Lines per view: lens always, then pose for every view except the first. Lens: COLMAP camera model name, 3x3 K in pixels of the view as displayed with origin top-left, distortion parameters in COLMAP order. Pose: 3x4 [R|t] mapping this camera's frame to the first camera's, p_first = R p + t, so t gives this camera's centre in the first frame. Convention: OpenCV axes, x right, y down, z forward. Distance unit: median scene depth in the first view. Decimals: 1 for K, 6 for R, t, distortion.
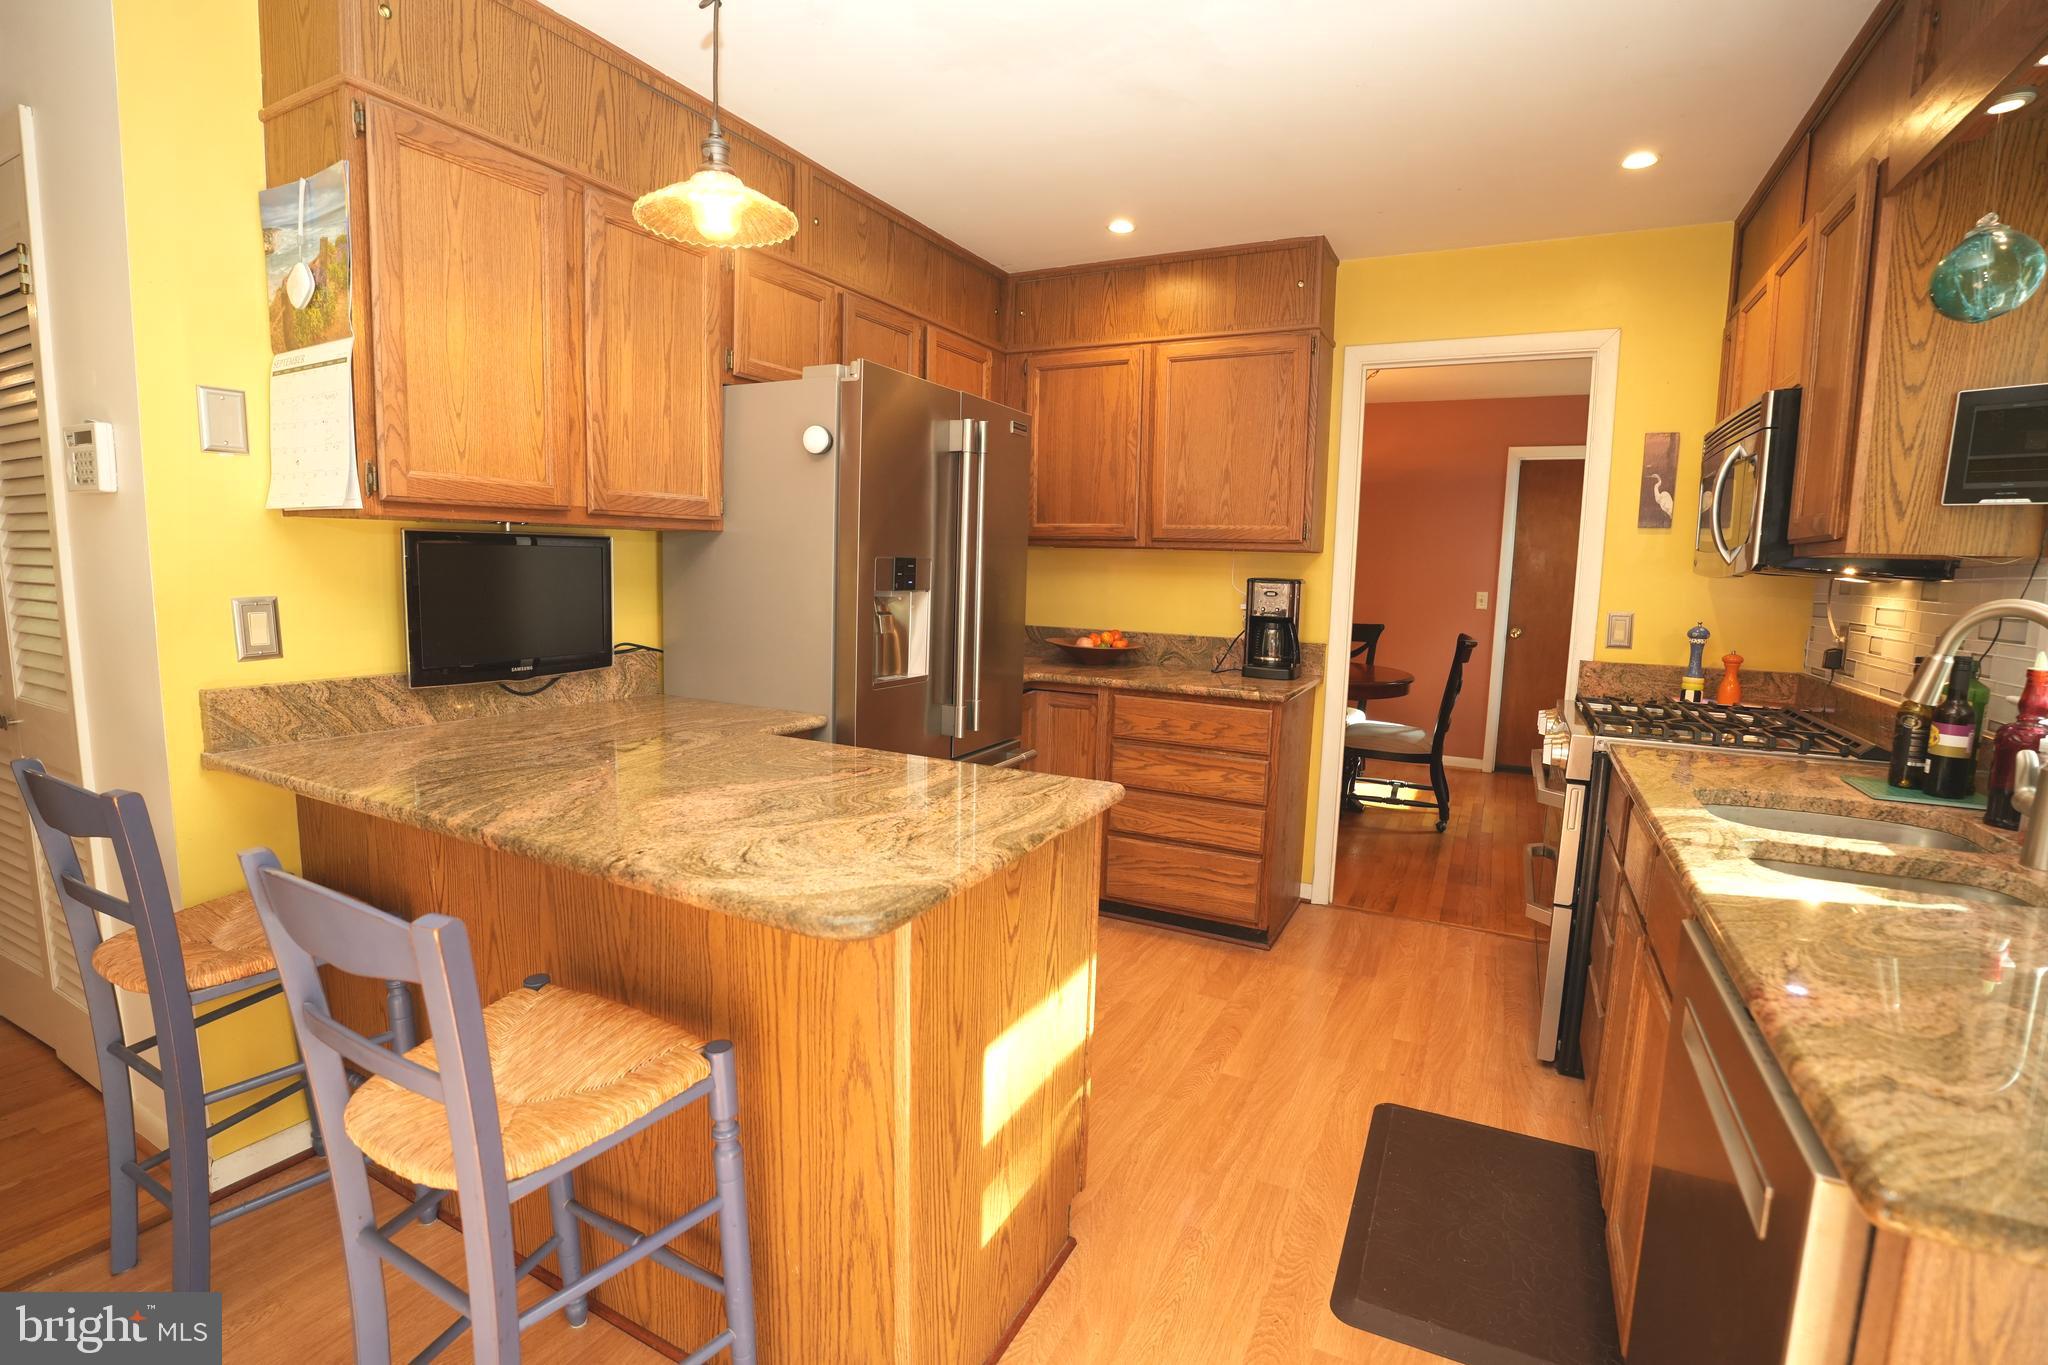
lens RADIAL K [[944.3, 0, 1018.7], [0, 944.3, 679.9], [0, 0, 1]] dist [-0.070926, 0.020723]
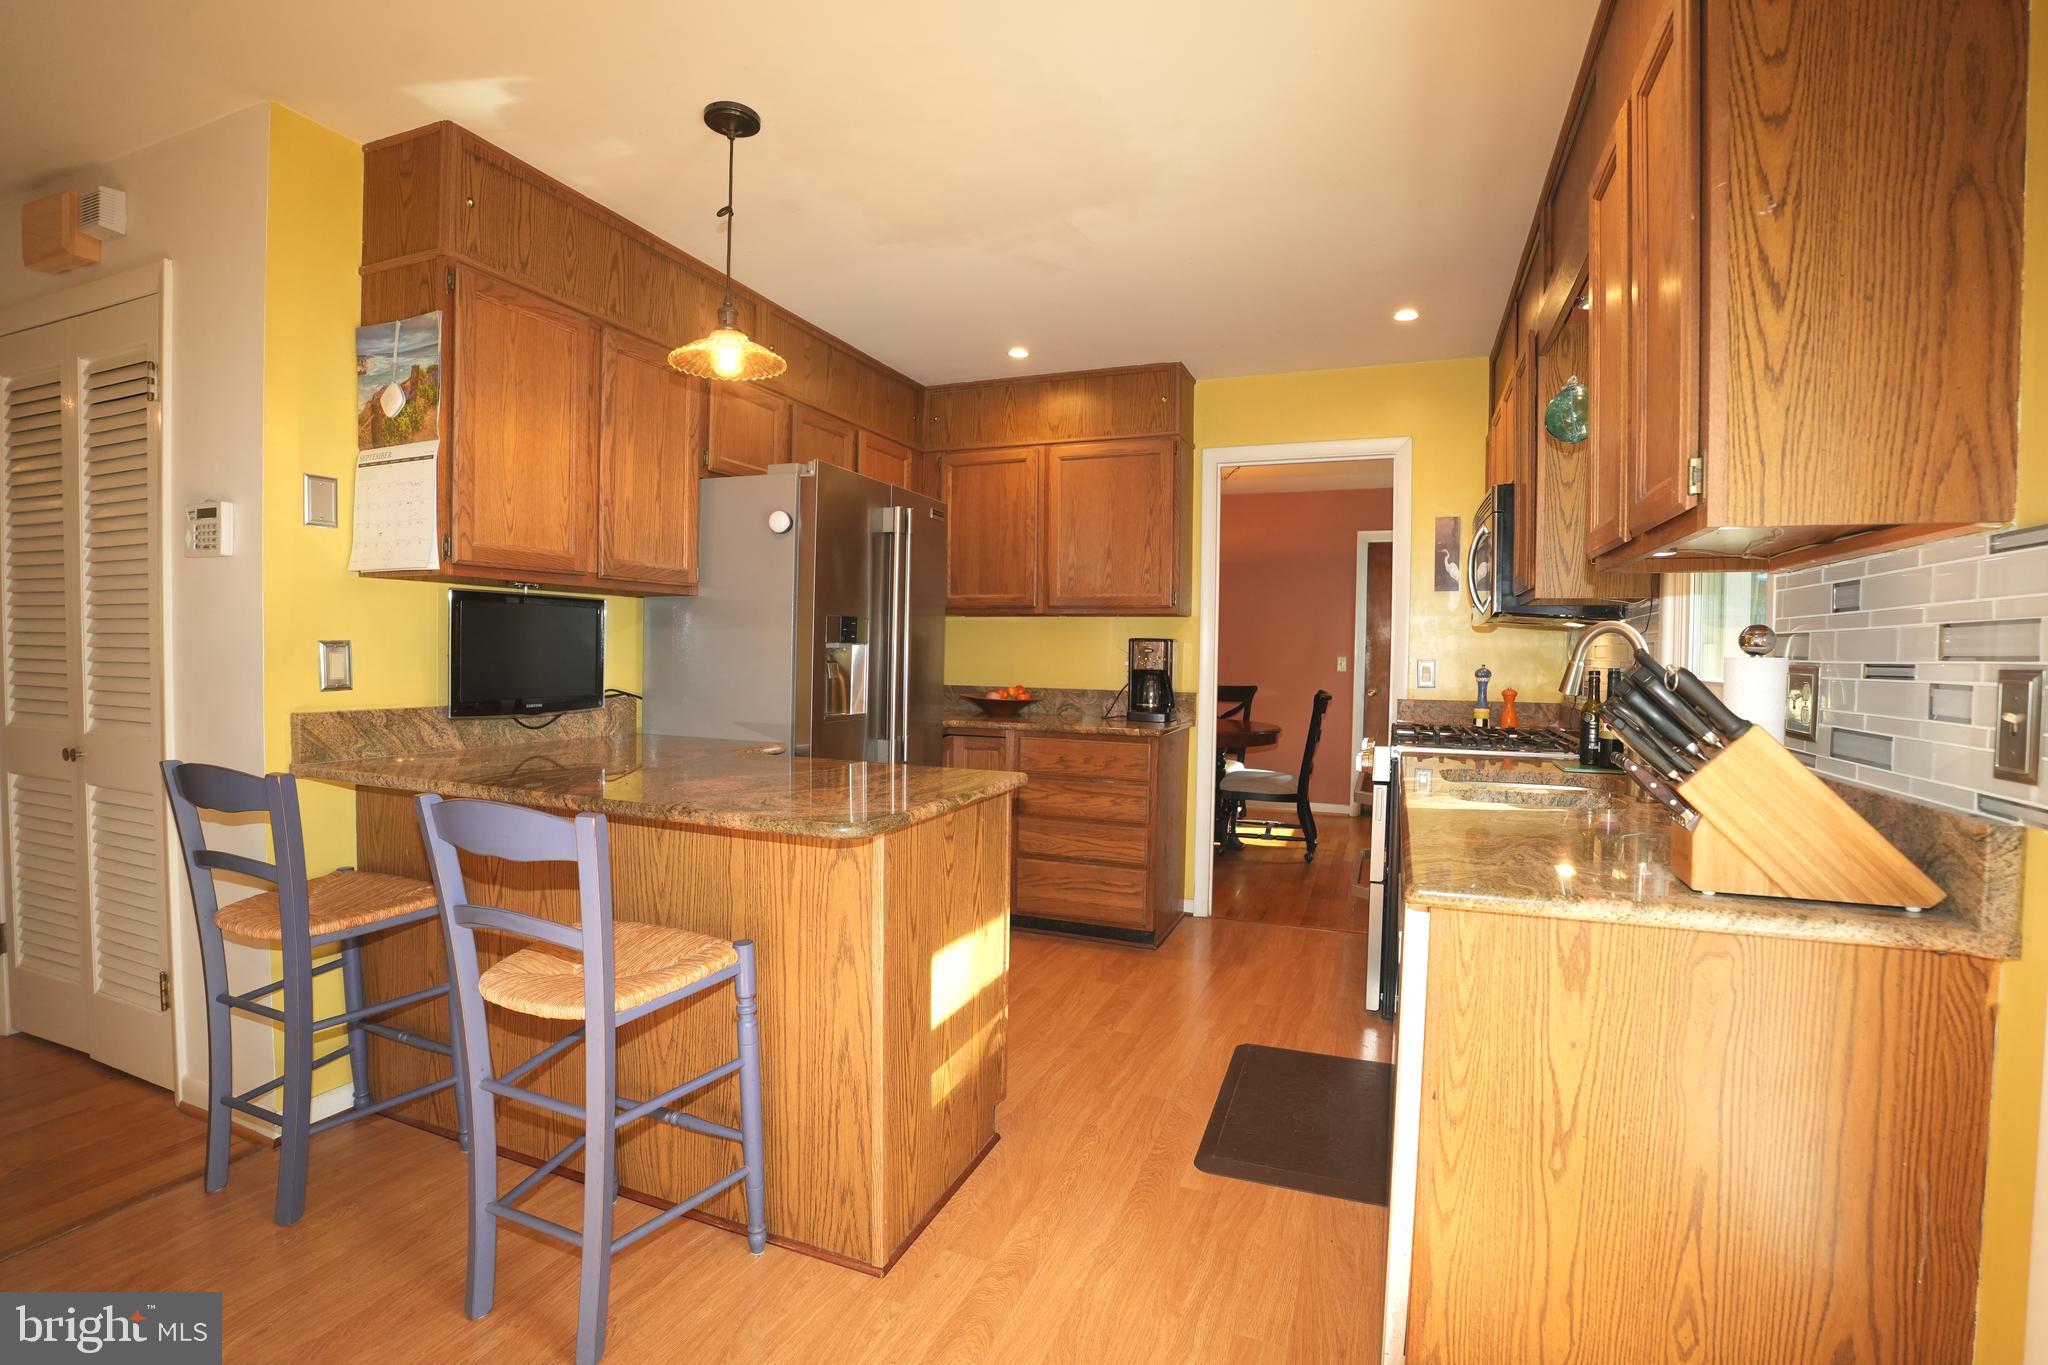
lens RADIAL K [[947.8, 0, 1019.7], [0, 947.8, 676.0], [0, 0, 1]] dist [-0.077198, 0.024763]
pose [[0.994802, -0.012395, 0.101067, -0.026120], [0.021987, 0.995295, -0.094360, 0.077491], [-0.099422, 0.096091, 0.990395, -0.267884]]
